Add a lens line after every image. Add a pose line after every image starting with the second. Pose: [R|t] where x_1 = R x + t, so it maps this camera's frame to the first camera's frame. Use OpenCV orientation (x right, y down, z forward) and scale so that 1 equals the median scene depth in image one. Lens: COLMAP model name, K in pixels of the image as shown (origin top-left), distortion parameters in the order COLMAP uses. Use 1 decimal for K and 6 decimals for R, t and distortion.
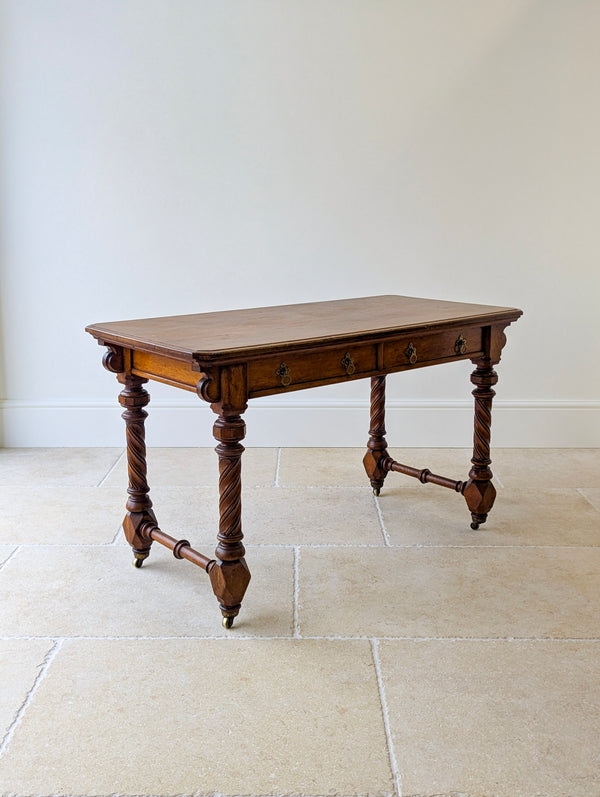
lens RADIAL K [[862.4, 0, 280.2], [0, 862.4, 397.2], [0, 0, 1]] dist [0.009081, 0.011267]
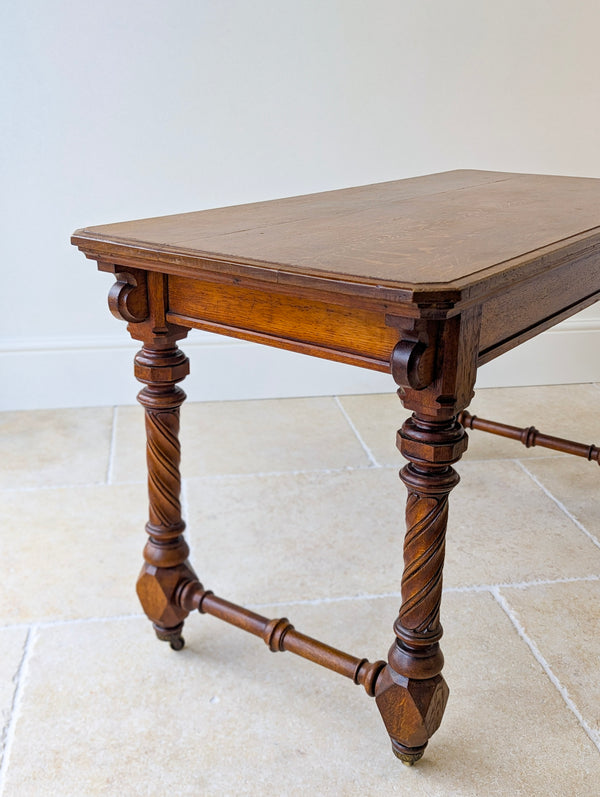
lens RADIAL K [[885.5, 0, 300.0], [0, 885.5, 398.5], [0, 0, 1]] dist [0.011833, 0.016266]
pose [[0.983316, -0.050328, 0.174807, -0.204161], [0.027311, 0.990918, 0.131662, -0.046909], [-0.179846, -0.124691, 0.975760, 0.379756]]
